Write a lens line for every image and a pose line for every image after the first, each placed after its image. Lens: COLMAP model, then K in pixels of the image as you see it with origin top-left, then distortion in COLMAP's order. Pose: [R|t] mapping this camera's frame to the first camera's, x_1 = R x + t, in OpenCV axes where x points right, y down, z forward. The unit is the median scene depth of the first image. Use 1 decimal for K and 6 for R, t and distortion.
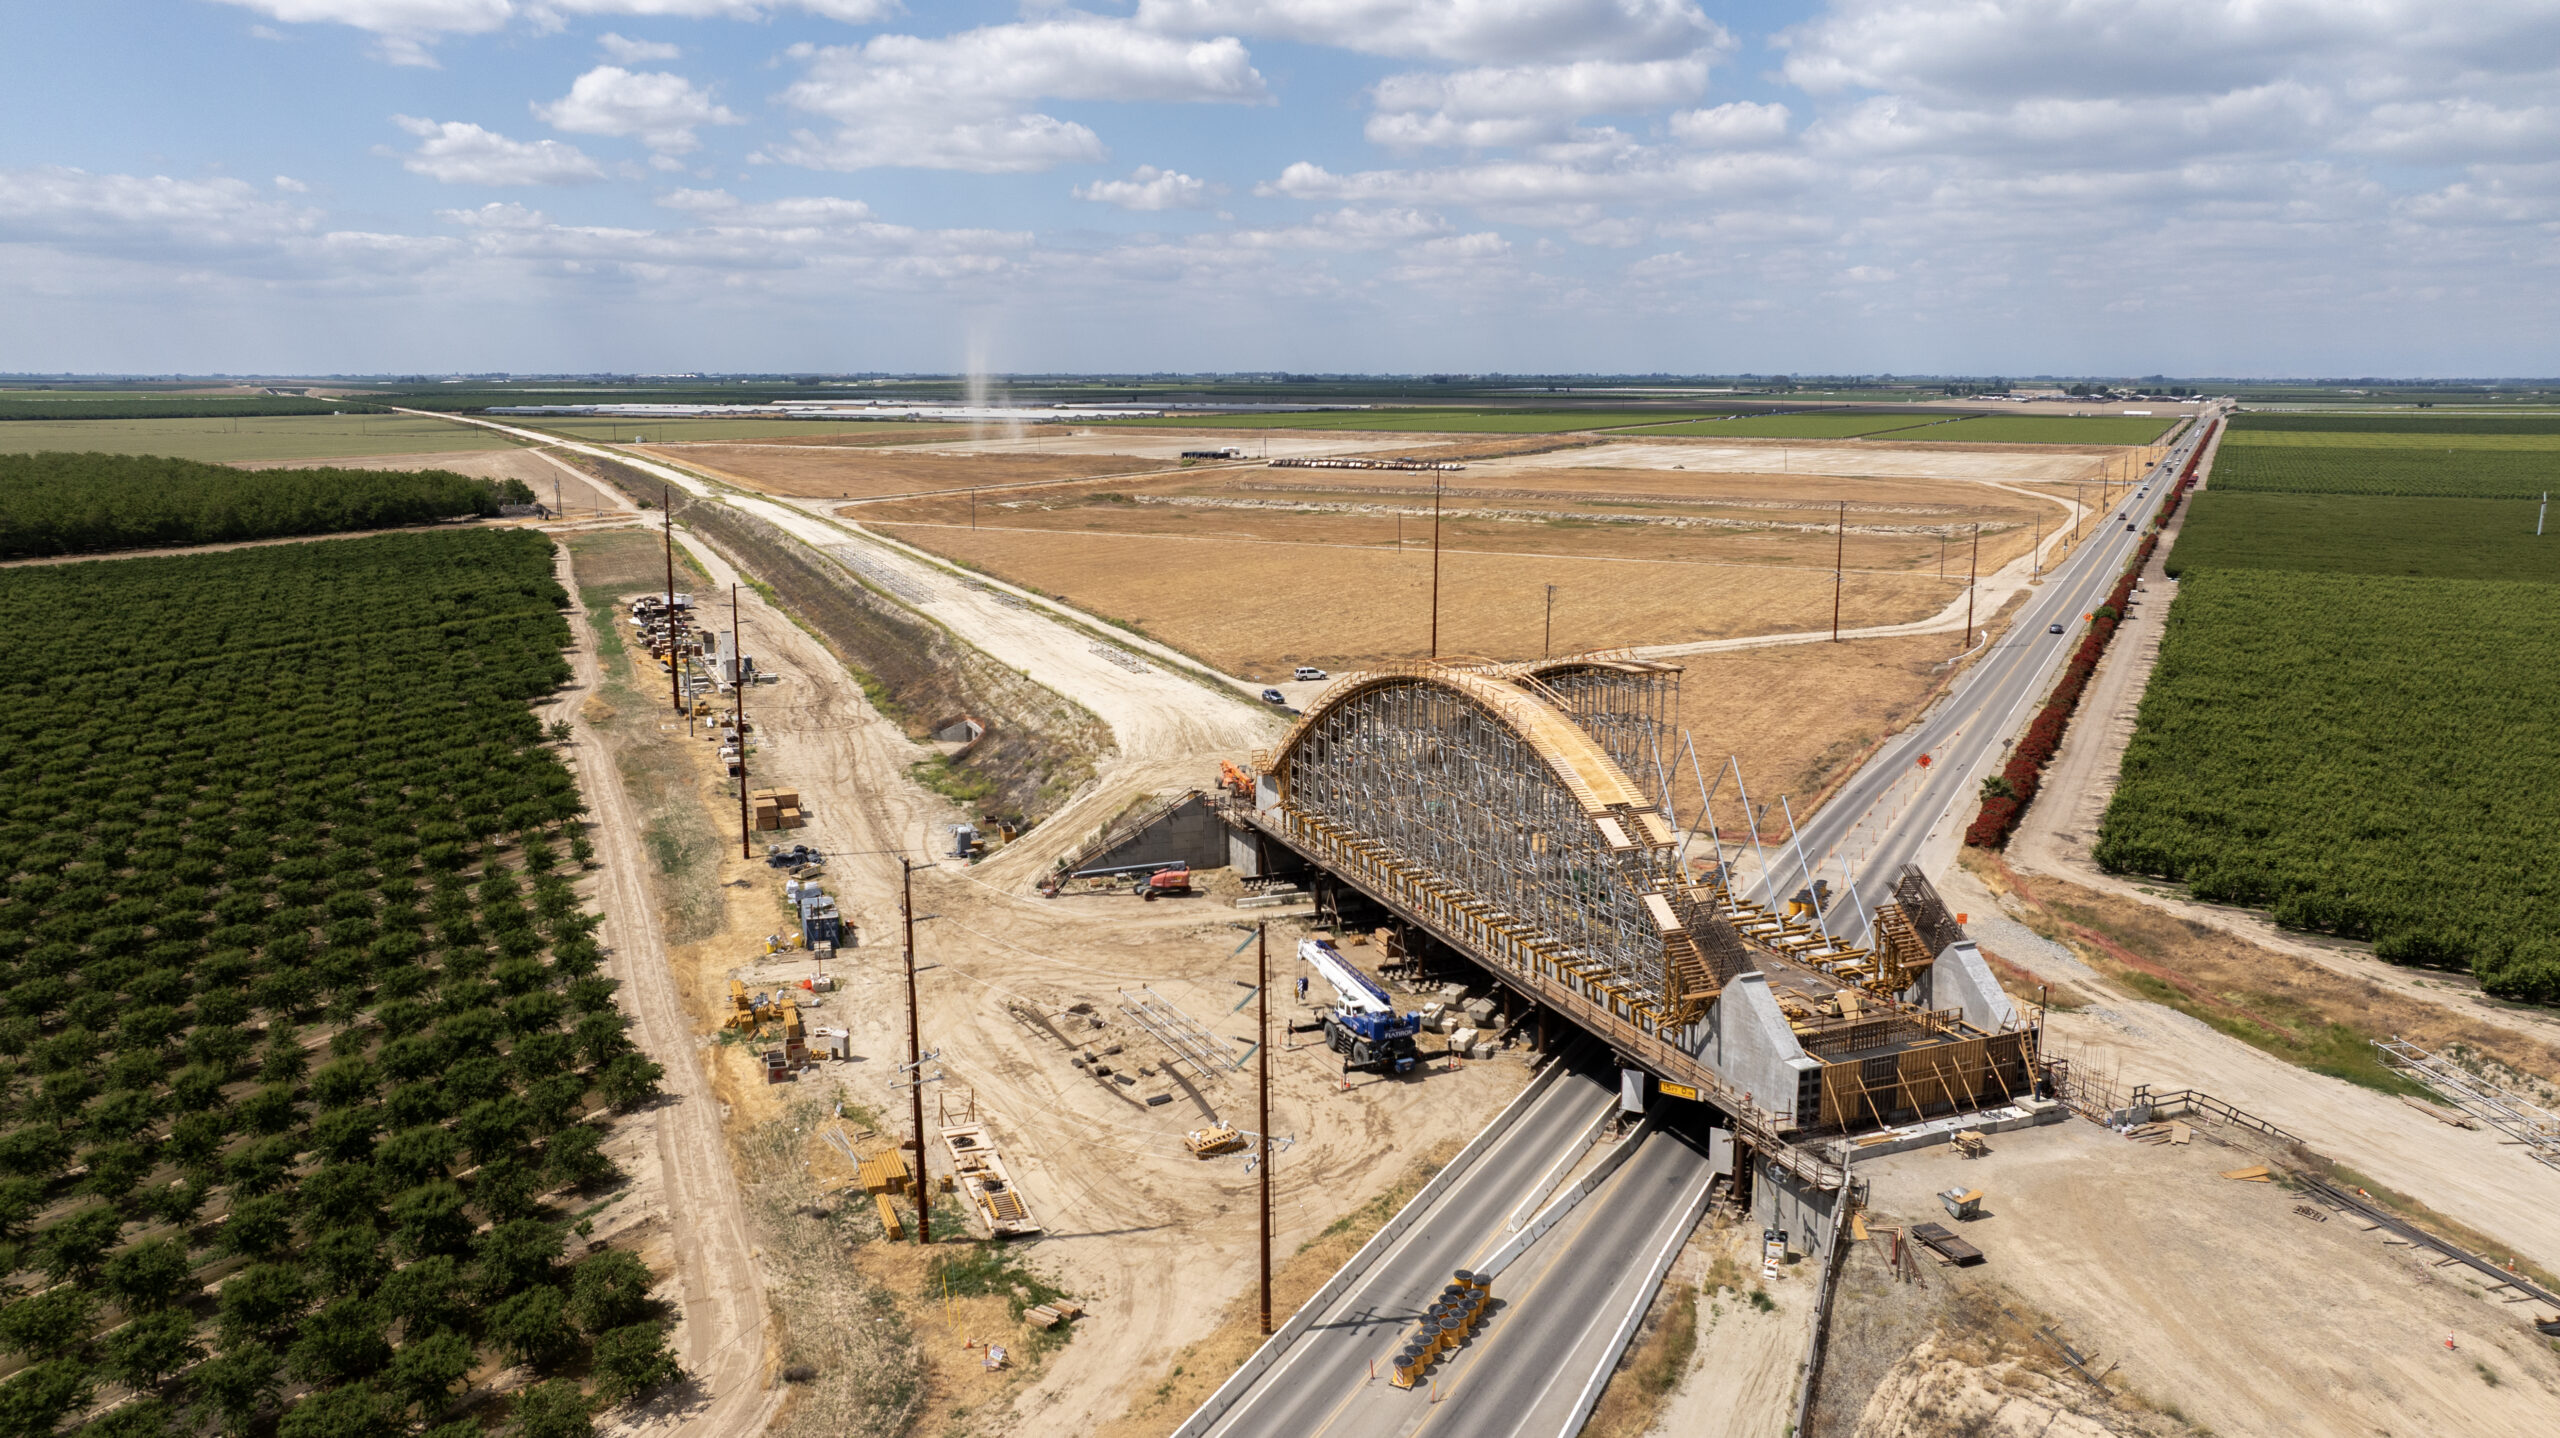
lens RADIAL K [[1800.1, 0, 1265.2], [0, 1800.1, 708.1], [0, 0, 1]] dist [-0.027095, 0.020849]
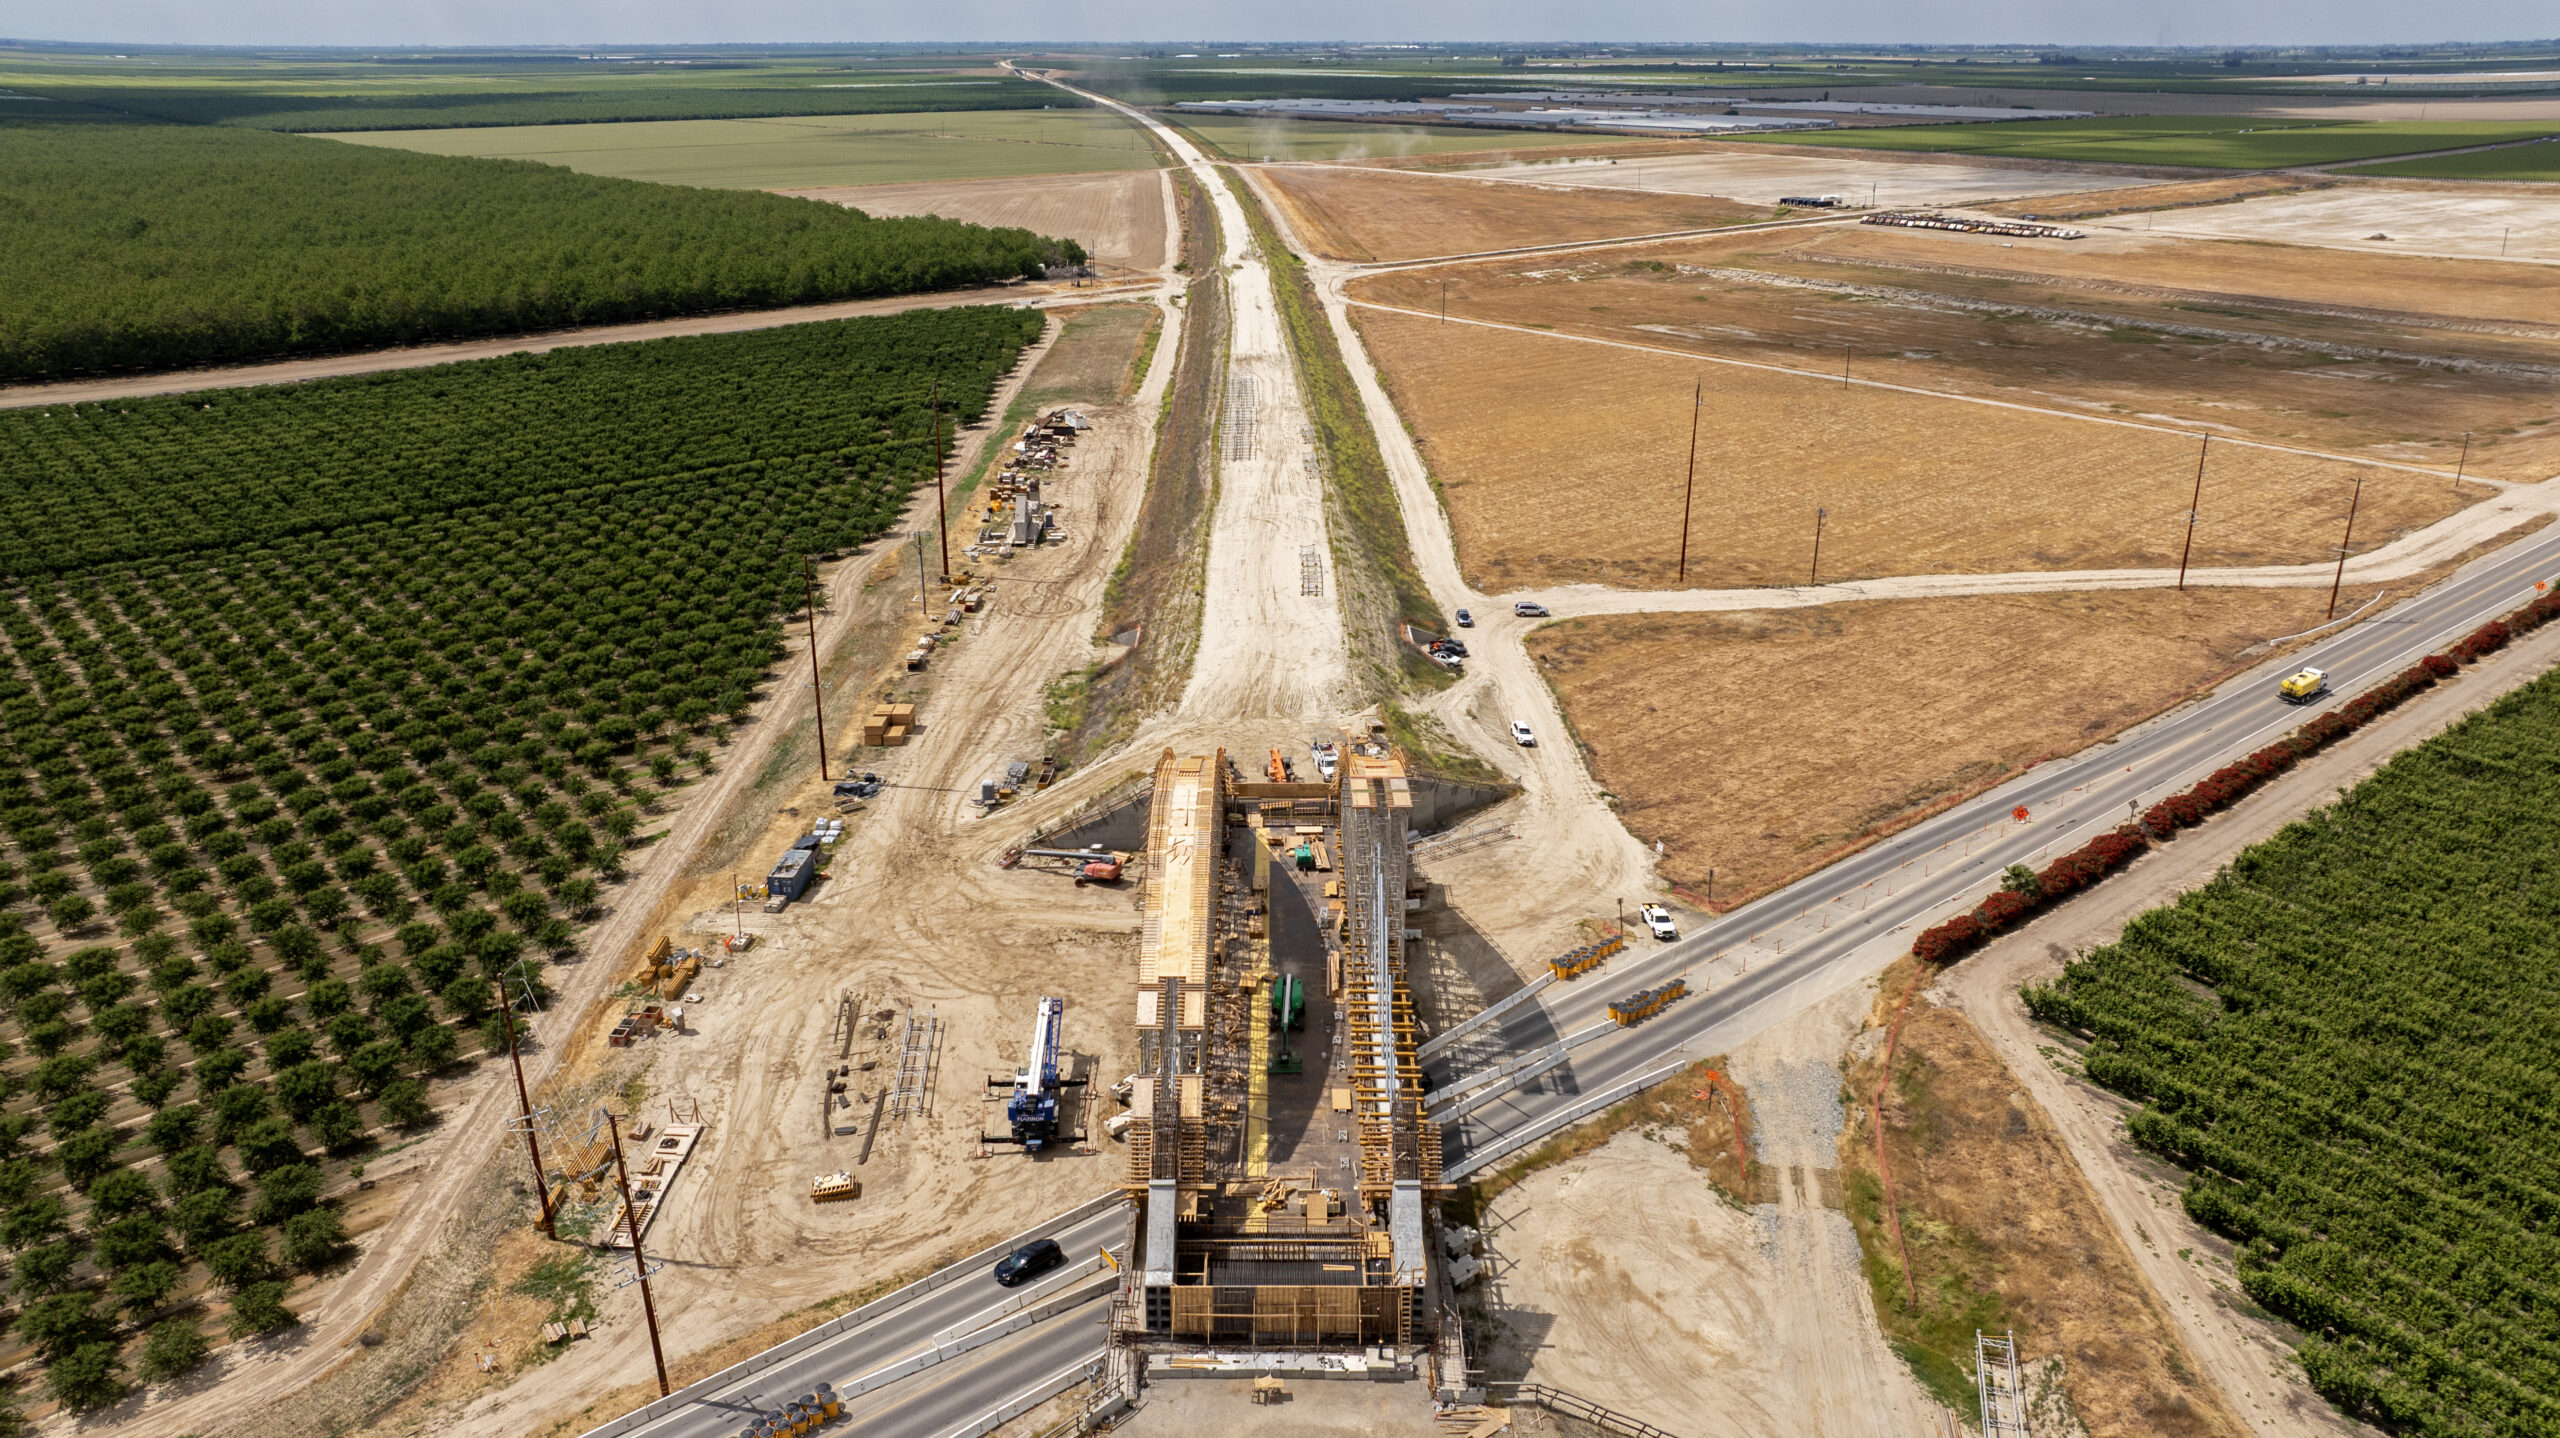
lens RADIAL K [[1800.1, 0, 1269.5], [0, 1800.1, 730.9], [0, 0, 1]] dist [-0.027095, 0.020849]
pose [[0.925582, 0.132571, -0.354573, 0.558703], [-0.064872, 0.978364, 0.196459, -0.280326], [0.372947, -0.158837, 0.914156, 0.047046]]
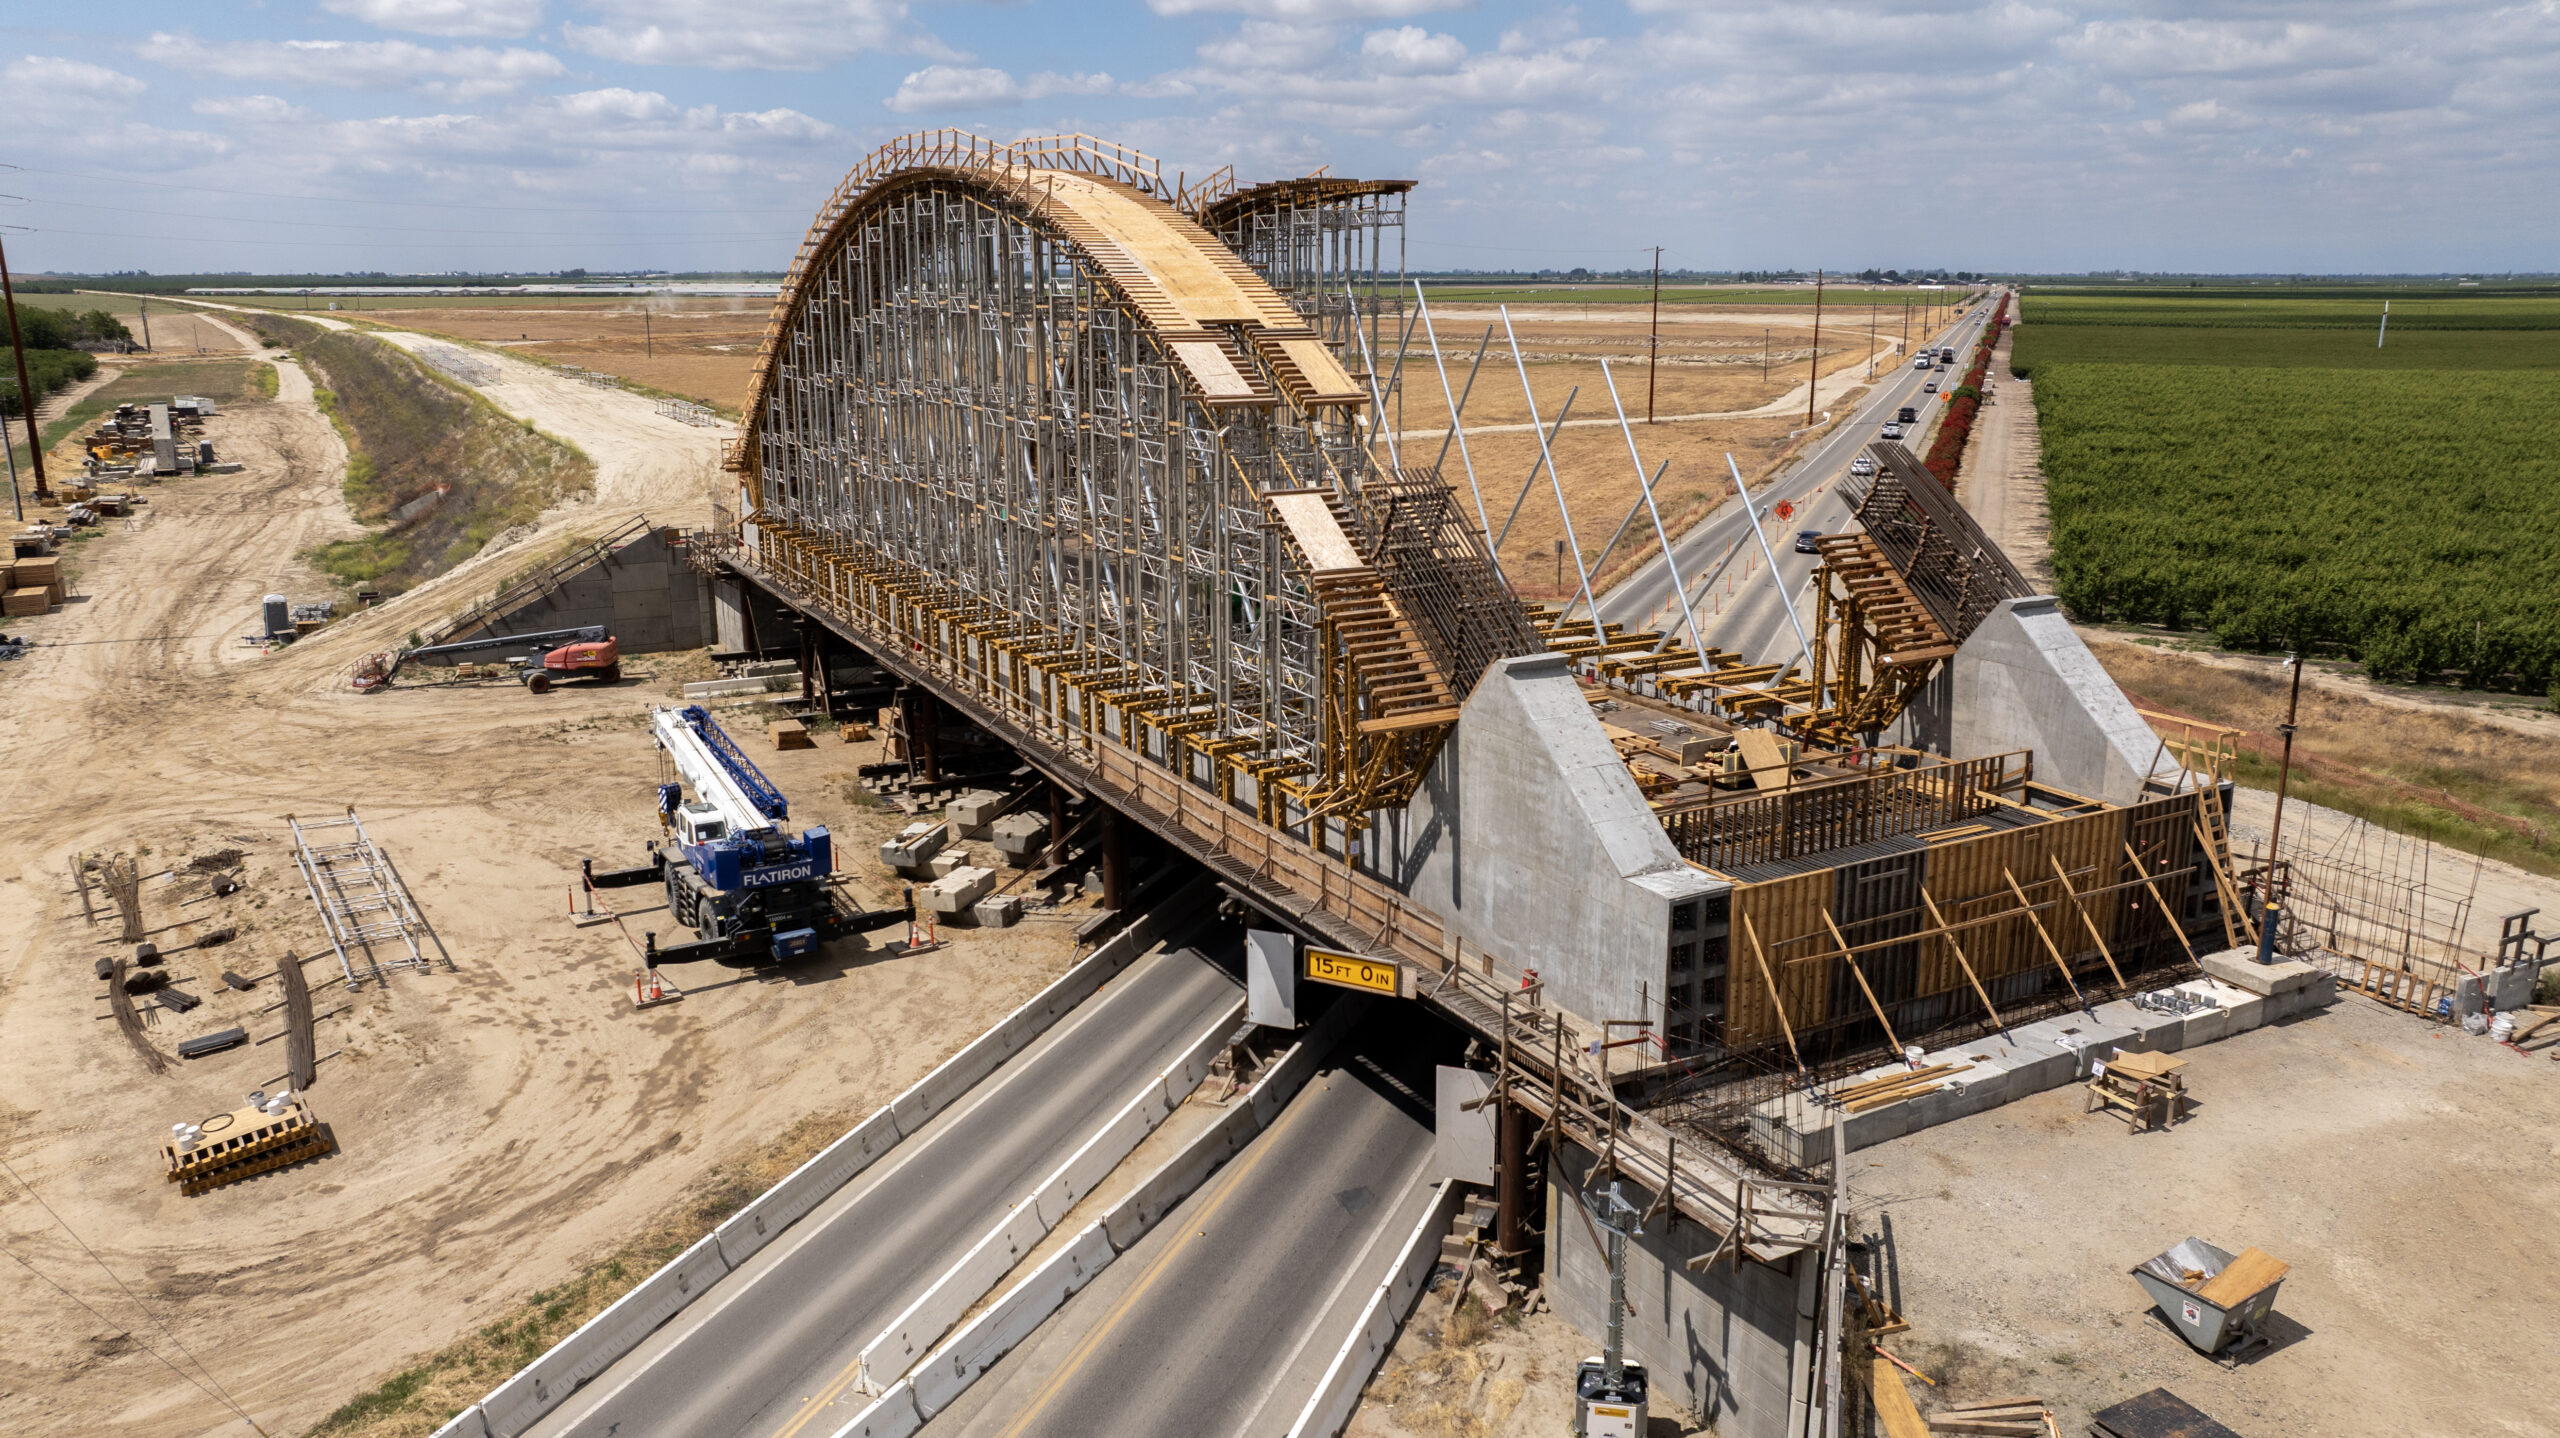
lens RADIAL K [[1800.1, 0, 1270.9], [0, 1800.1, 708.4], [0, 0, 1]] dist [-0.027095, 0.020849]
pose [[0.994006, -0.026040, 0.106183, 0.142882], [0.020430, 0.998354, 0.053582, 0.111854], [-0.107403, -0.051091, 0.992902, 0.514479]]
